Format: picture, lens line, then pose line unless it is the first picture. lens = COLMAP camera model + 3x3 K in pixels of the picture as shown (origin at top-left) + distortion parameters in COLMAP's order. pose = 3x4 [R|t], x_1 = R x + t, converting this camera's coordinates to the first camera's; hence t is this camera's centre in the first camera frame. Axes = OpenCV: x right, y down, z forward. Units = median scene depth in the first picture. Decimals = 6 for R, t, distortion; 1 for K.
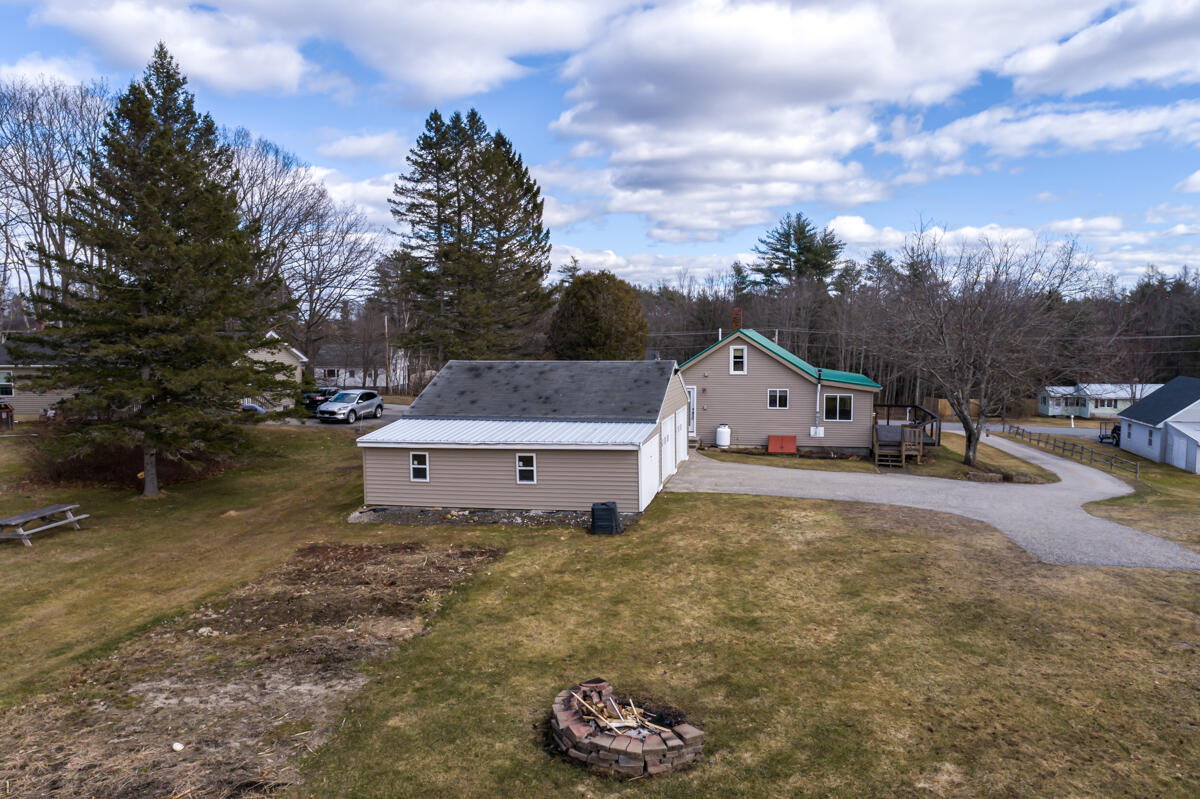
lens RADIAL K [[803.9, 0, 583.2], [0, 803.9, 428.8], [0, 0, 1]] dist [-0.000545, 0.000811]
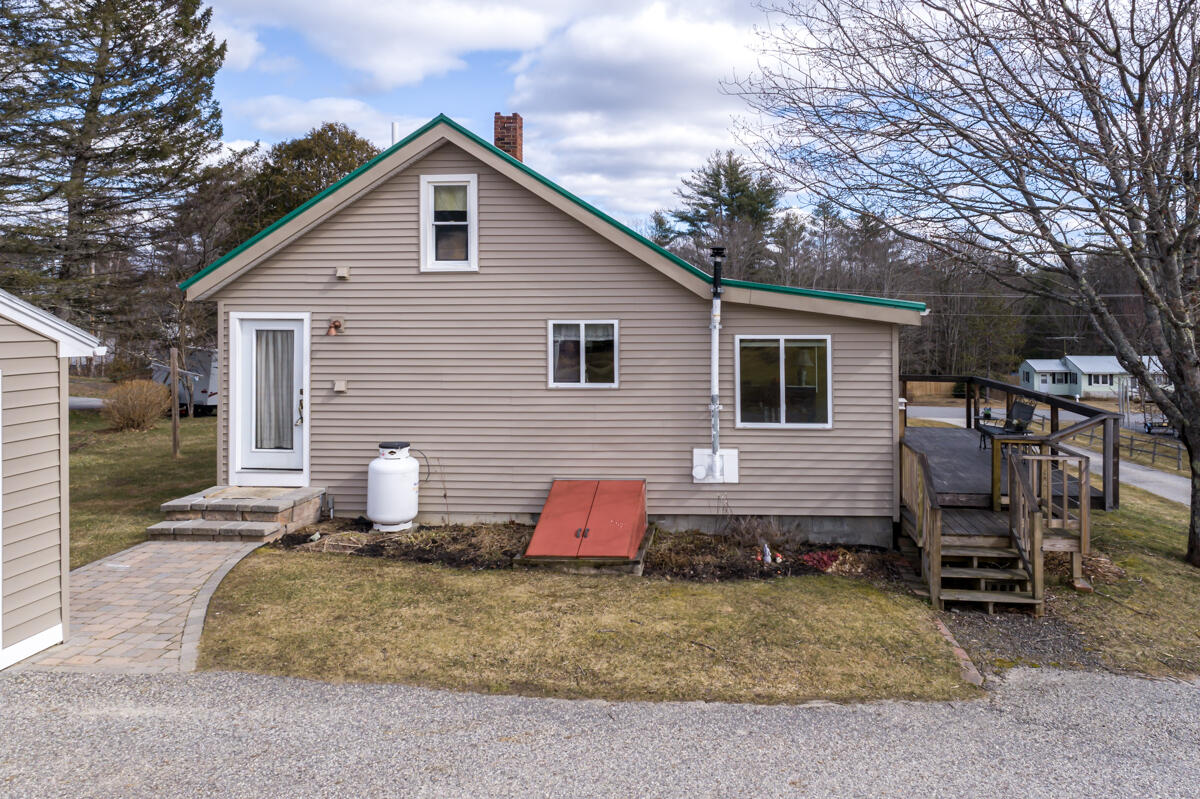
lens RADIAL K [[823.6, 0, 668.0], [0, 823.6, 326.2], [0, 0, 1]] dist [0.012225, 0.000574]
pose [[0.985835, 0.001263, 0.167711, 0.220724], [0.016402, 0.994452, -0.103904, -0.015408], [-0.166912, 0.105183, 0.980345, 0.695235]]
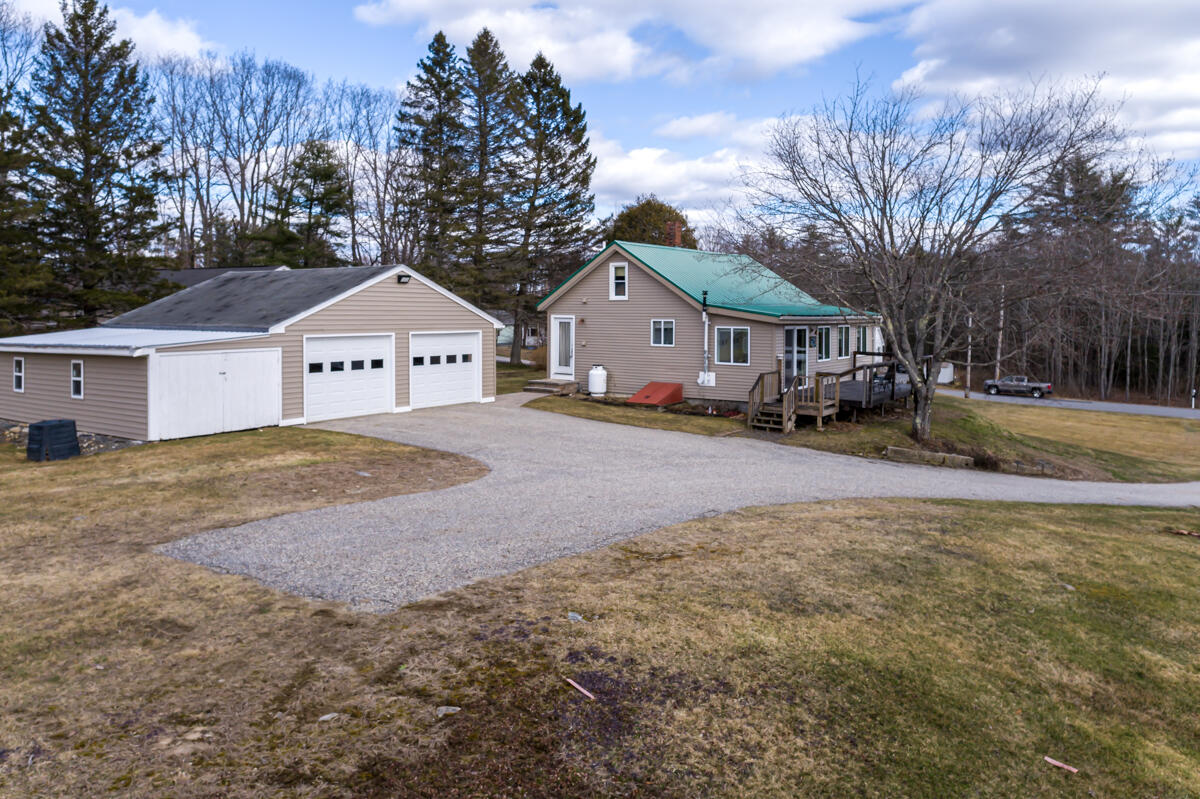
lens RADIAL K [[815.9, 0, 600.0], [0, 815.9, 399.5], [0, 0, 1]] dist [-0.037900, -0.001000]
pose [[0.921773, 0.051209, -0.384334, 0.477480], [-0.054795, 0.998496, 0.001620, 0.025824], [0.383839, 0.019567, 0.923193, 0.283881]]
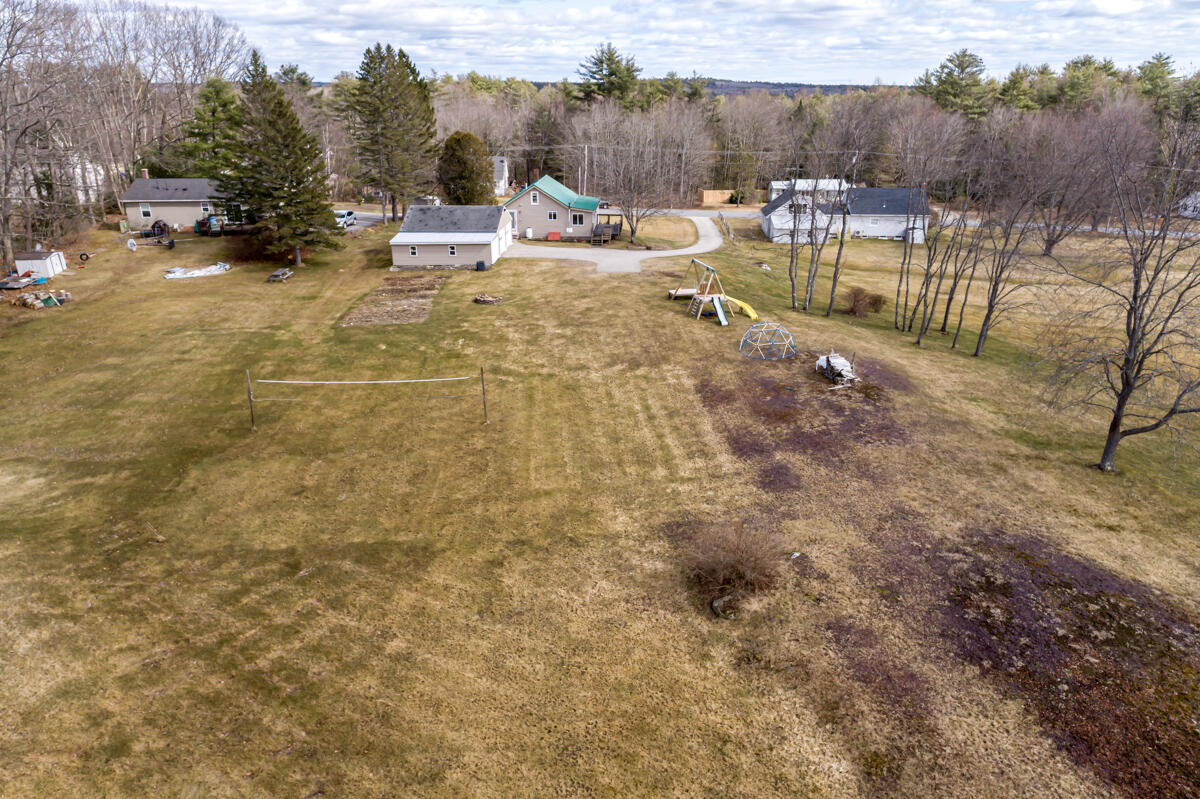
lens RADIAL K [[828.5, 0, 617.9], [0, 828.5, 399.3], [0, 0, 1]] dist [-0.000173, 0.001024]
pose [[0.977797, -0.063671, 0.199646, -0.076815], [0.014648, 0.971159, 0.237980, -0.086923], [-0.209041, -0.229772, 0.950530, -1.375815]]
